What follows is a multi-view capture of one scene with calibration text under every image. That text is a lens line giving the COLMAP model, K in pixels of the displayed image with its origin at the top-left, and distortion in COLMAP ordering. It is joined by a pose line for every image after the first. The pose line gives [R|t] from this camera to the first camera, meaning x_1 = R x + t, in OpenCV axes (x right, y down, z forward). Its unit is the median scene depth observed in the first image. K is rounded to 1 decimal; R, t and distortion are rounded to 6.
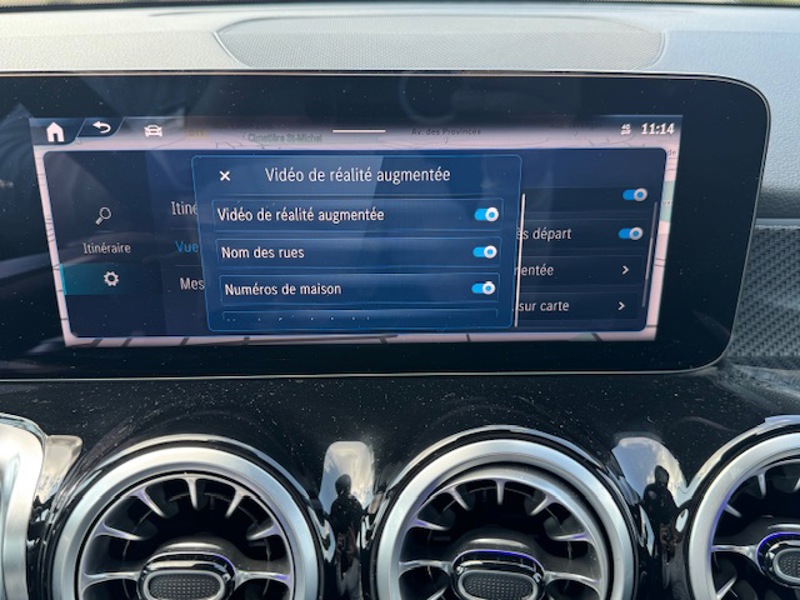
lens RADIAL K [[667.7, 0, 400.0], [0, 667.7, 300.0], [0, 0, 1]] dist [-0.060508, -0.001203]
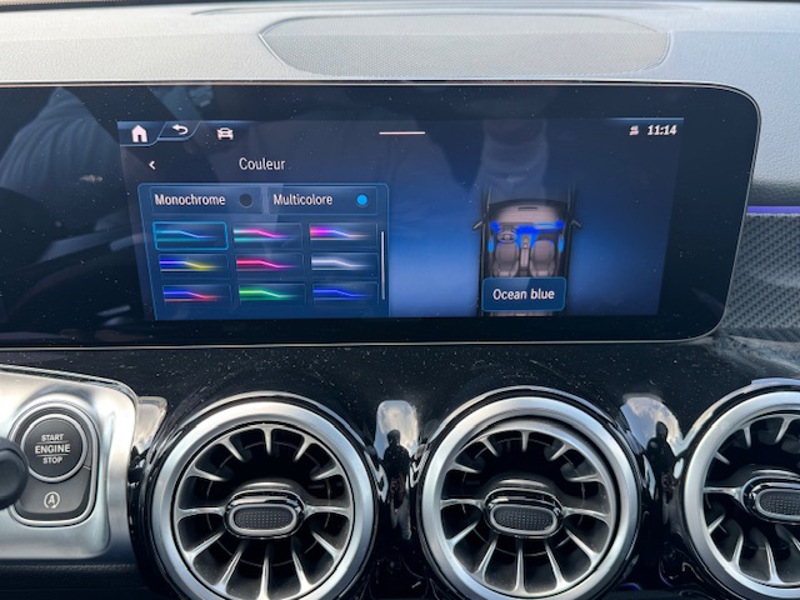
lens RADIAL K [[667.7, 0, 400.0], [0, 667.7, 300.0], [0, 0, 1]] dist [-0.060508, -0.001203]
pose [[0.999962, -0.000371, -0.008751, -0.061022], [0.000661, 0.999452, 0.033096, -0.001719], [0.008734, -0.033100, 0.999414, -0.177896]]
